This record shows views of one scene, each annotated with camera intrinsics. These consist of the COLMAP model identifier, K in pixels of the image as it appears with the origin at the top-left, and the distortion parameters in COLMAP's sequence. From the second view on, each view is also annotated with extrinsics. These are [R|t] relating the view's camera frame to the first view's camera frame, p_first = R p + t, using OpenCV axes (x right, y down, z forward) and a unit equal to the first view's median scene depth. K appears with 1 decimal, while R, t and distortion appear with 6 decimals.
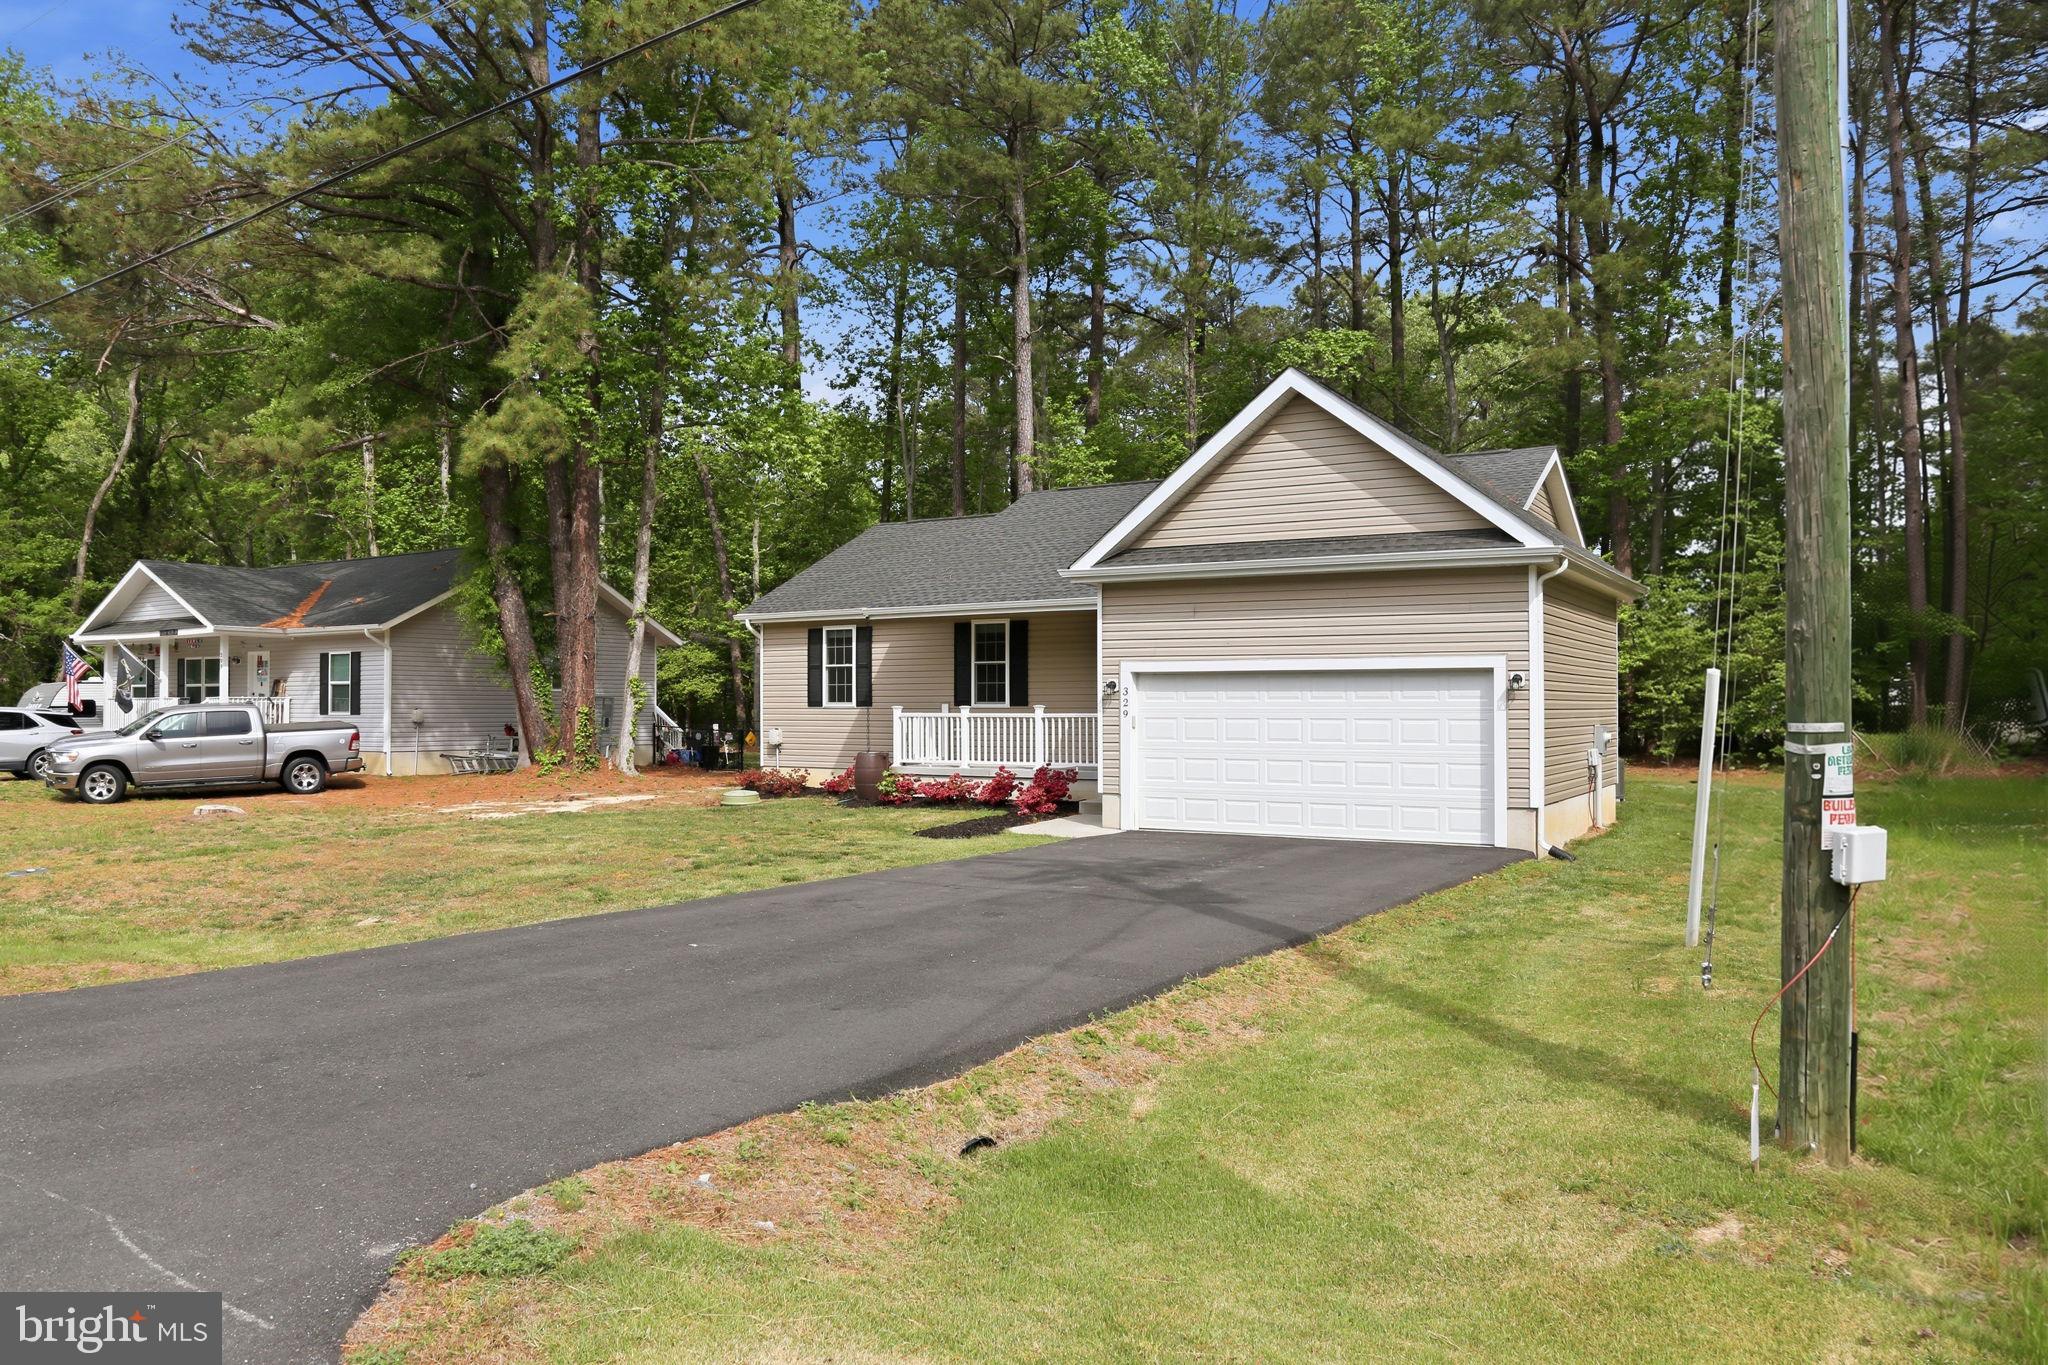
lens RADIAL K [[1399.9, 0, 1031.2], [0, 1399.9, 670.7], [0, 0, 1]] dist [-0.104205, 0.048018]
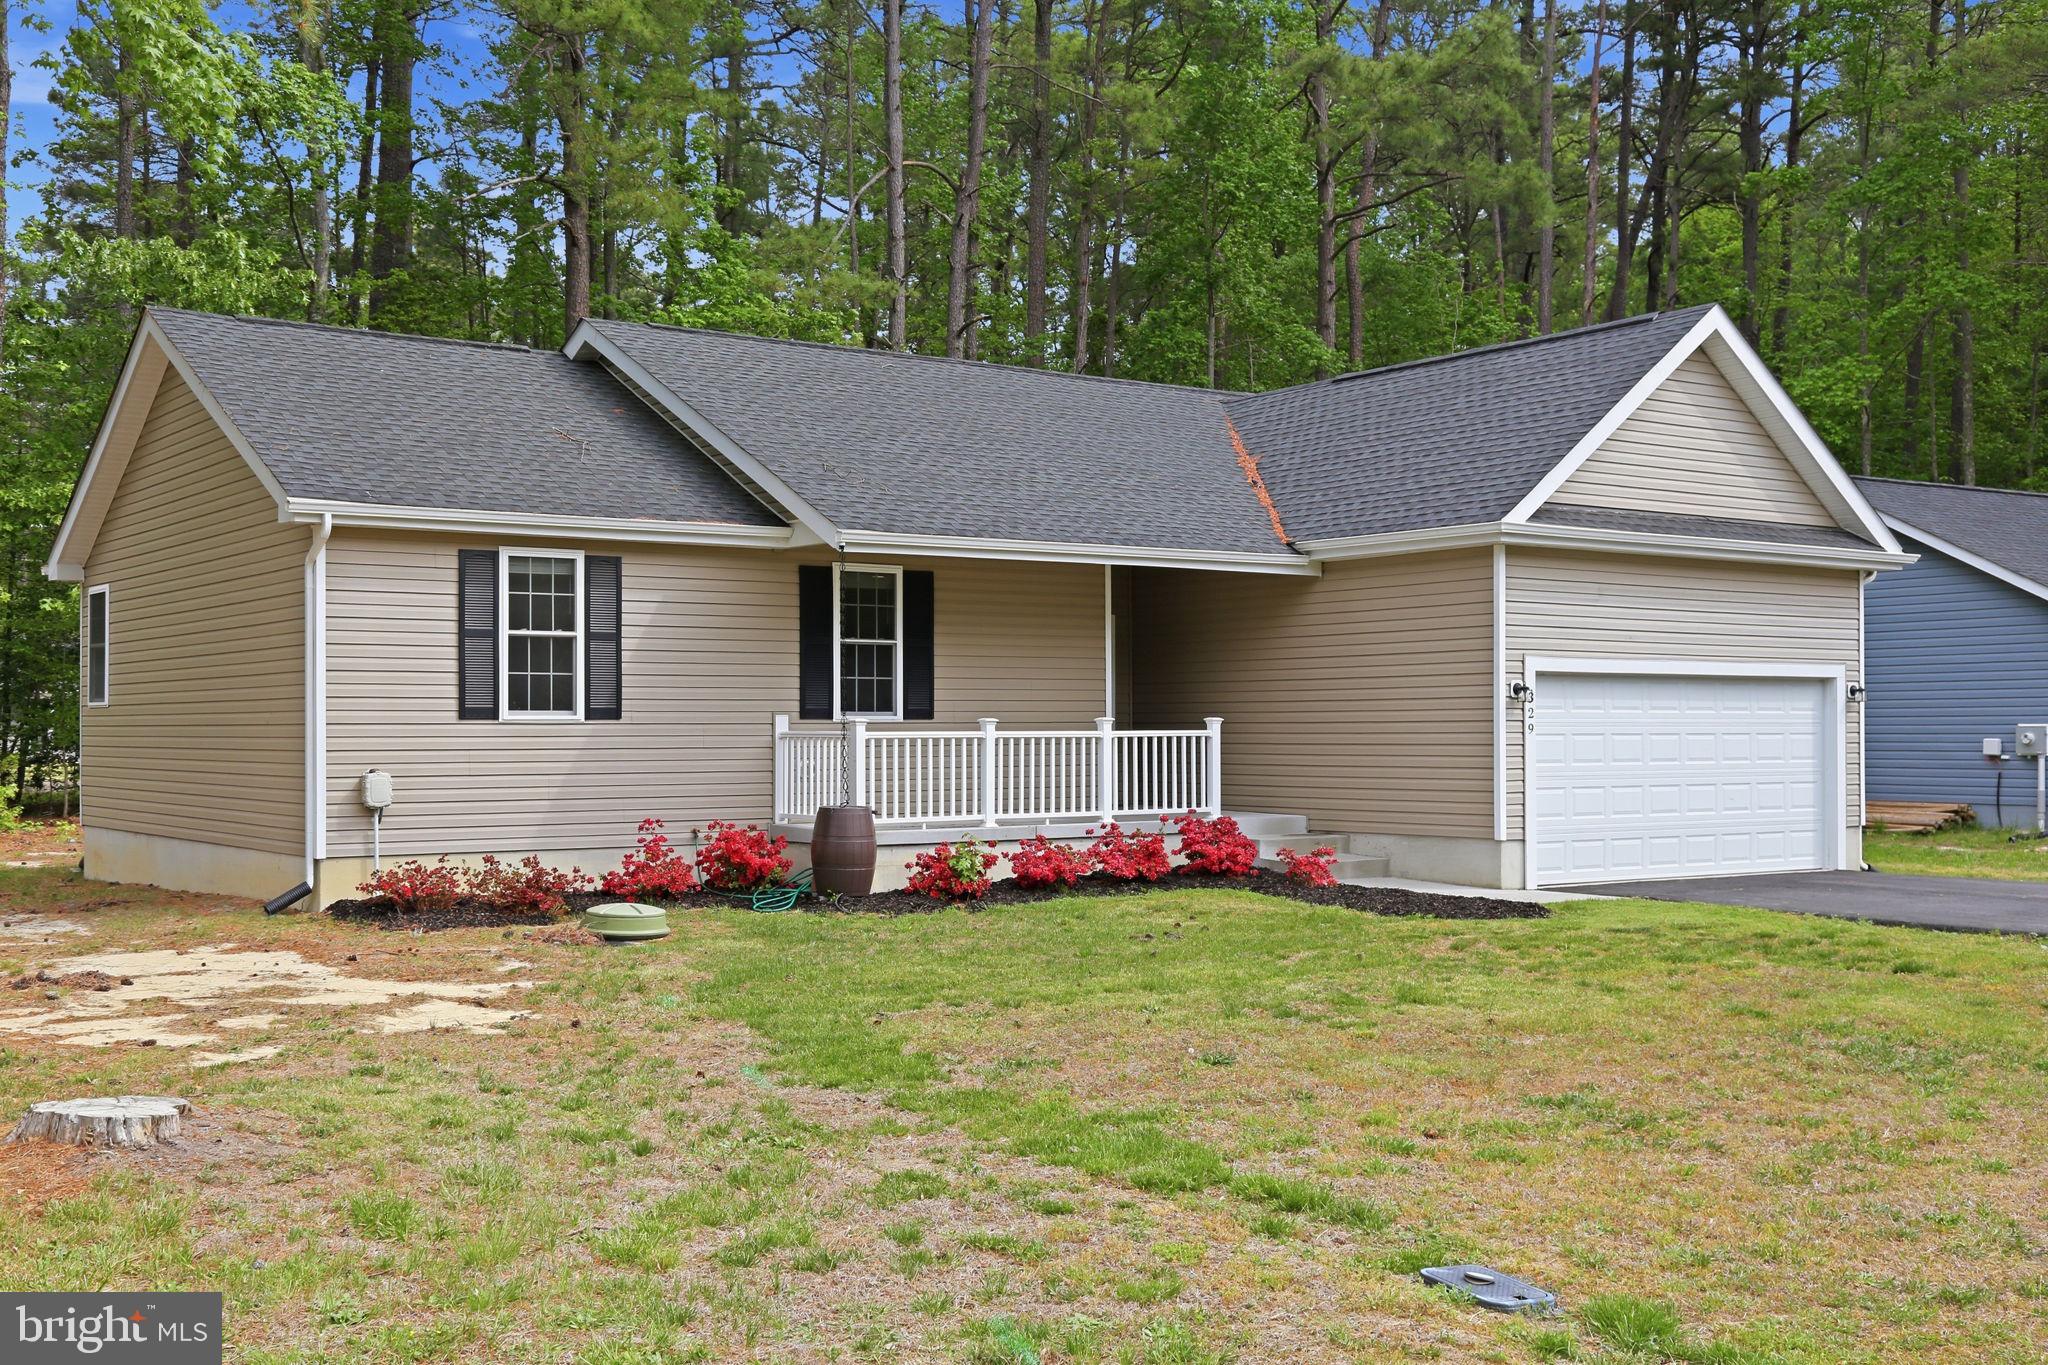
lens RADIAL K [[2230.6, 0, 1024.0], [0, 2230.6, 682.5], [0, 0, 1]] dist [0.009737, 0.003796]
pose [[0.391388, 0.018150, 0.920047, -0.921424], [-0.021185, 0.999718, -0.010710, 0.021230], [-0.919982, -0.015300, 0.391663, 0.666108]]
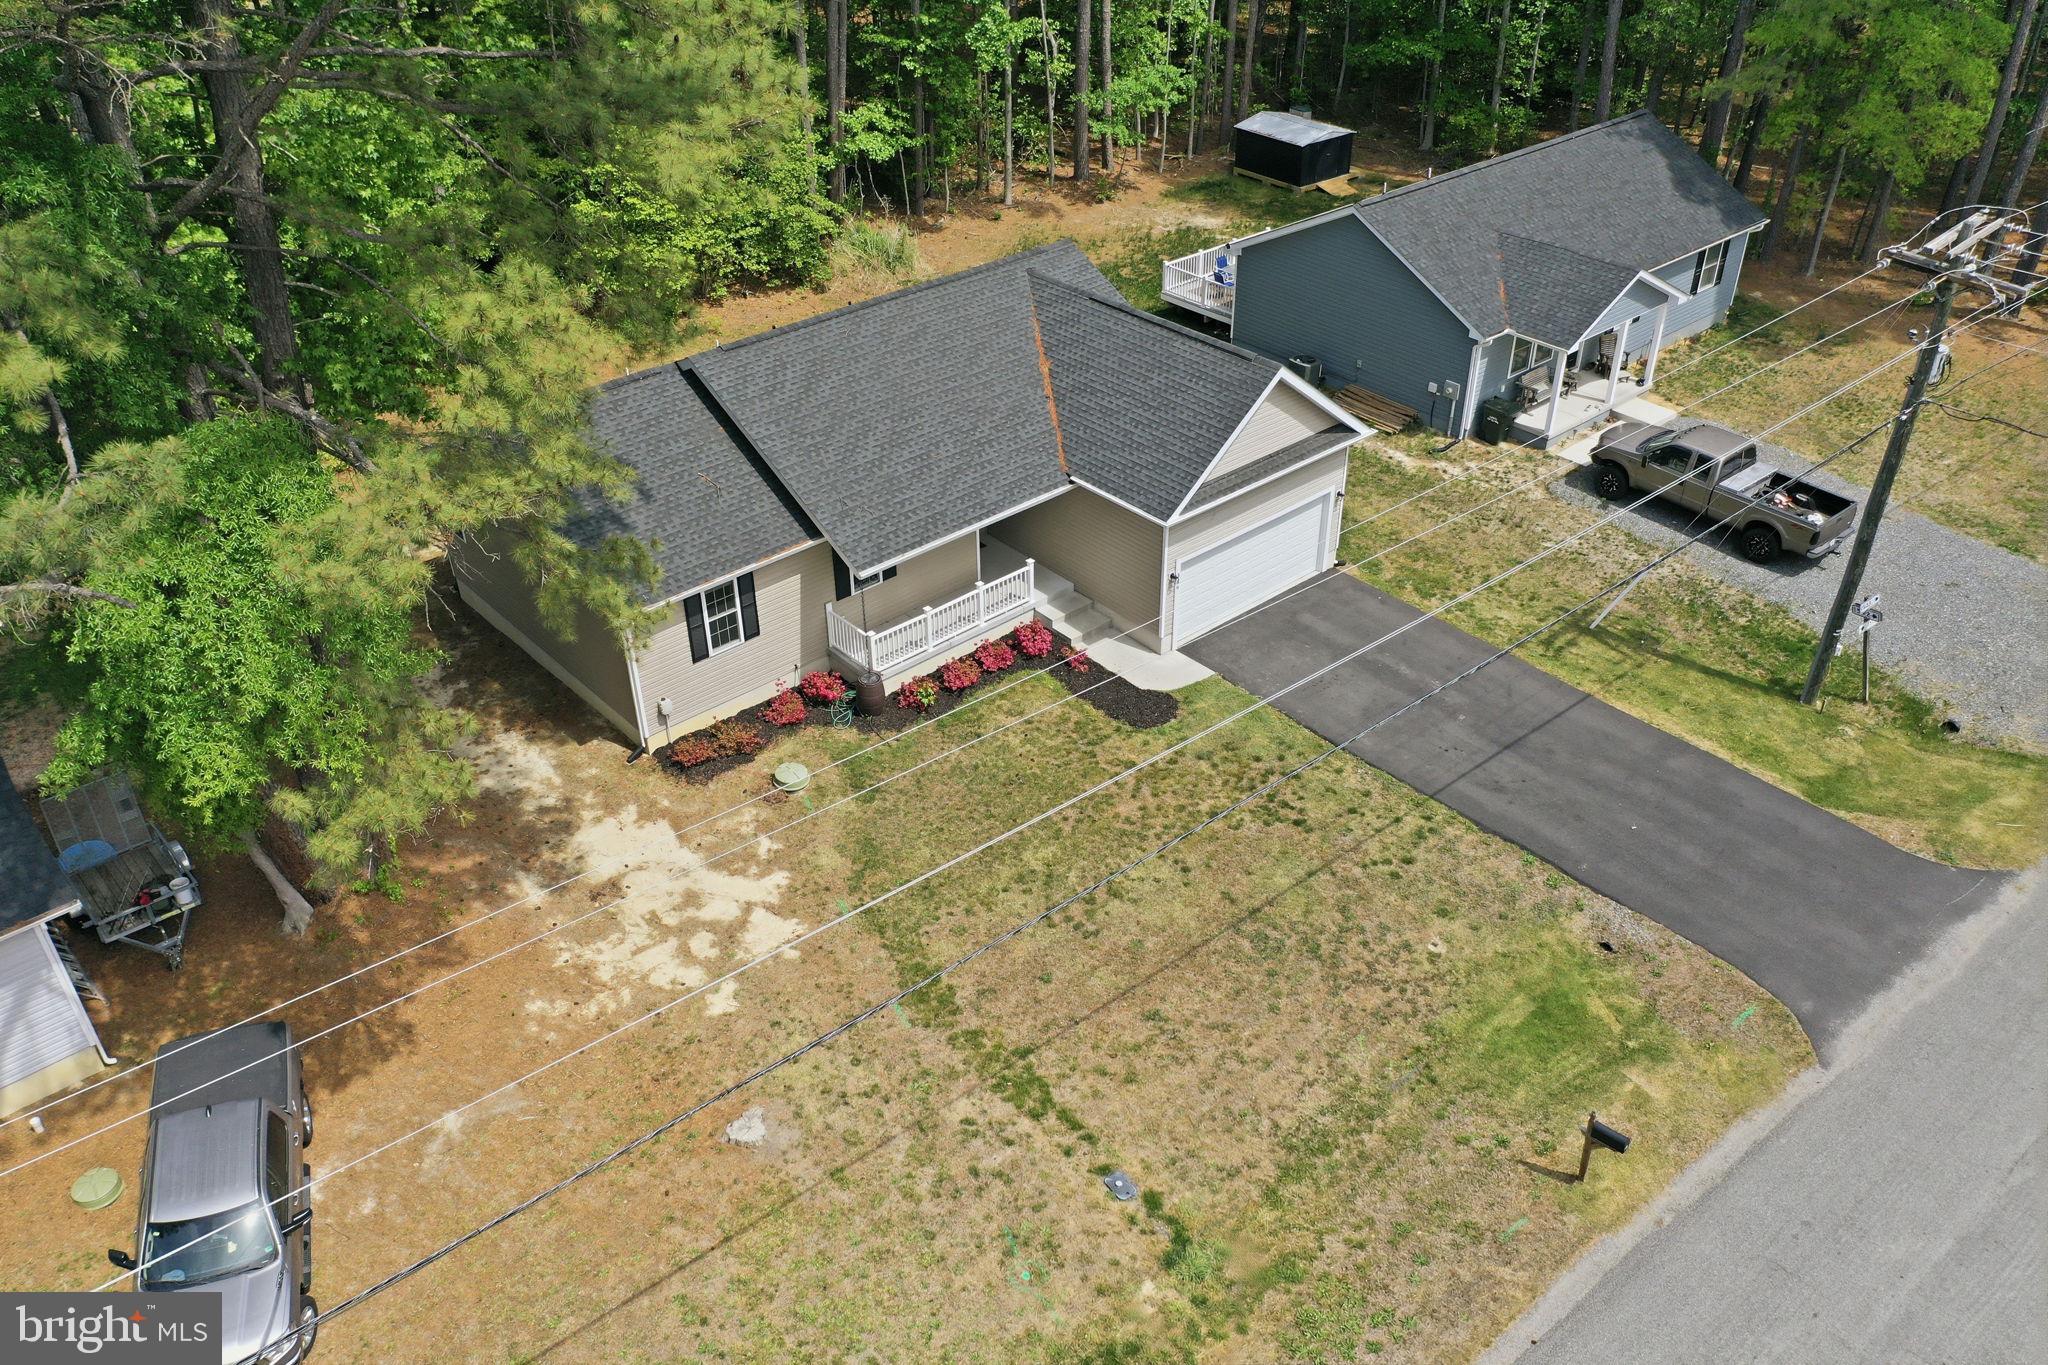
lens RADIAL K [[1606.5, 0, 1022.8], [0, 1606.5, 671.9], [0, 0, 1]] dist [-0.002626, -0.008832]
pose [[0.294784, -0.533212, 0.792961, -1.226544], [-0.014016, 0.827334, 0.561535, -0.755049], [-0.955461, -0.176645, 0.236411, 0.610534]]
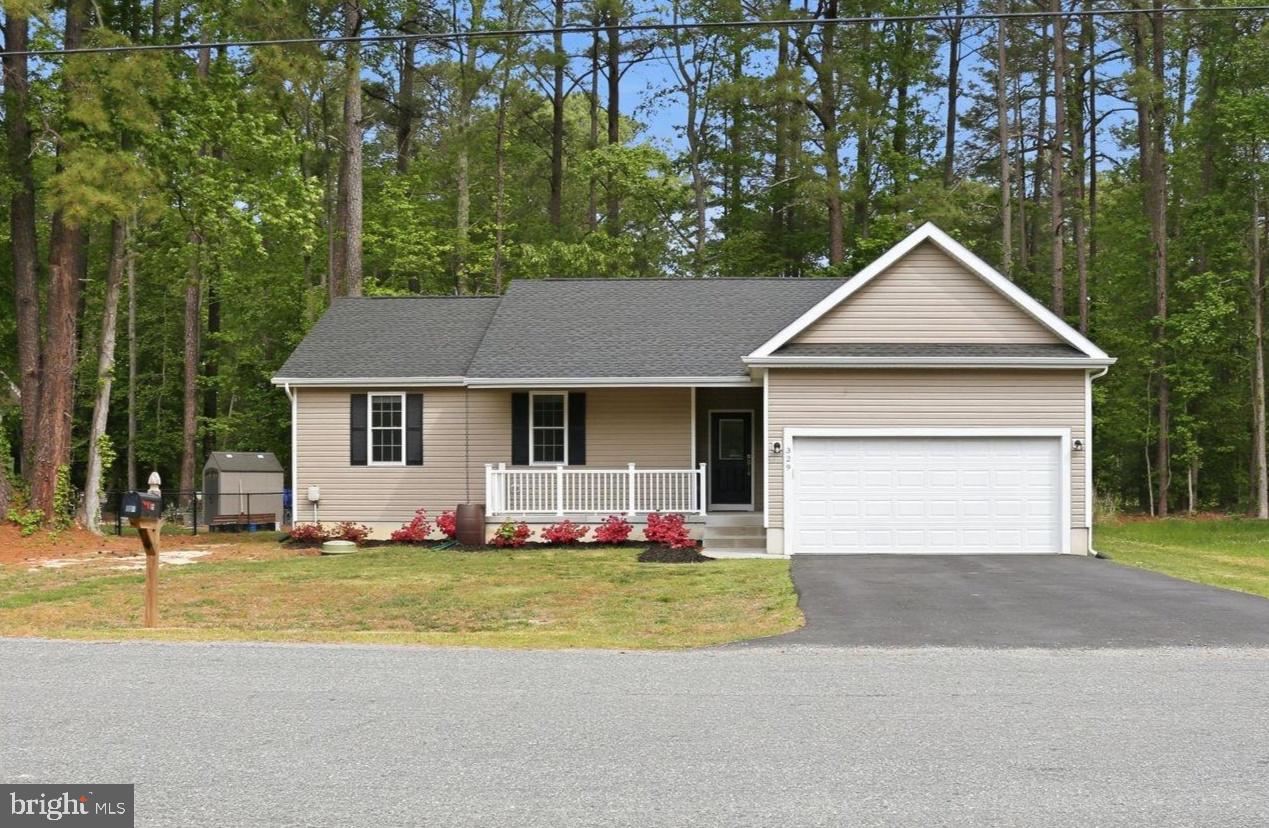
lens RADIAL K [[1440.8, 0, 697.1], [0, 1440.8, 470.1], [0, 0, 1]] dist [-0.113347, 0.002424]
pose [[0.874808, 0.004650, 0.484448, -0.565401], [-0.011802, 0.999862, 0.011714, 0.015978], [-0.484327, -0.015965, 0.874741, -0.130359]]
